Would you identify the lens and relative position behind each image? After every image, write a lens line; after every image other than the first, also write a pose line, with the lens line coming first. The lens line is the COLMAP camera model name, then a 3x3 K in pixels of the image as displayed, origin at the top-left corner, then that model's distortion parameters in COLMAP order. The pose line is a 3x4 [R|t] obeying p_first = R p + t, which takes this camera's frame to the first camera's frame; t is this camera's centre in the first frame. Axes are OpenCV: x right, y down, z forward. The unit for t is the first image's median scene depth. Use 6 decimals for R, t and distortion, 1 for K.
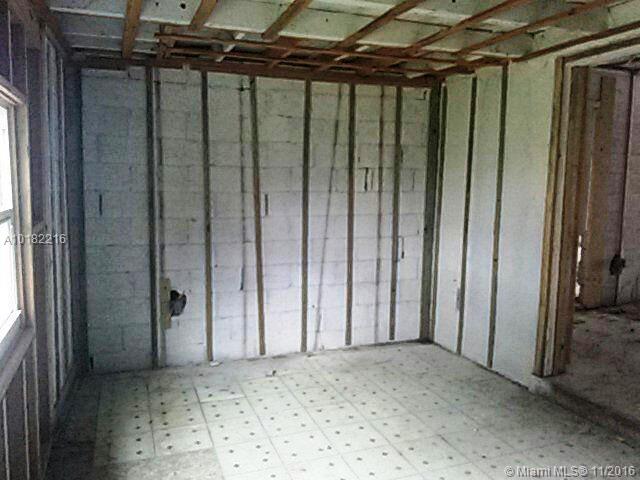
lens RADIAL K [[523.4, 0, 320.0], [0, 523.4, 240.0], [0, 0, 1]] dist [0.003184, -0.006933]
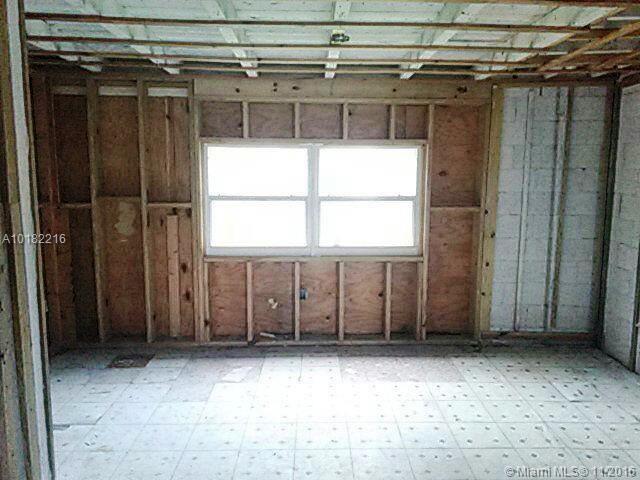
lens RADIAL K [[523.4, 0, 320.0], [0, 523.4, 240.0], [0, 0, 1]] dist [0.003184, -0.006933]
pose [[-0.335029, 0.126185, -0.933720, 1.043547], [-0.108439, 0.979242, 0.171246, -0.141716], [0.935947, 0.158624, -0.314392, 0.921766]]
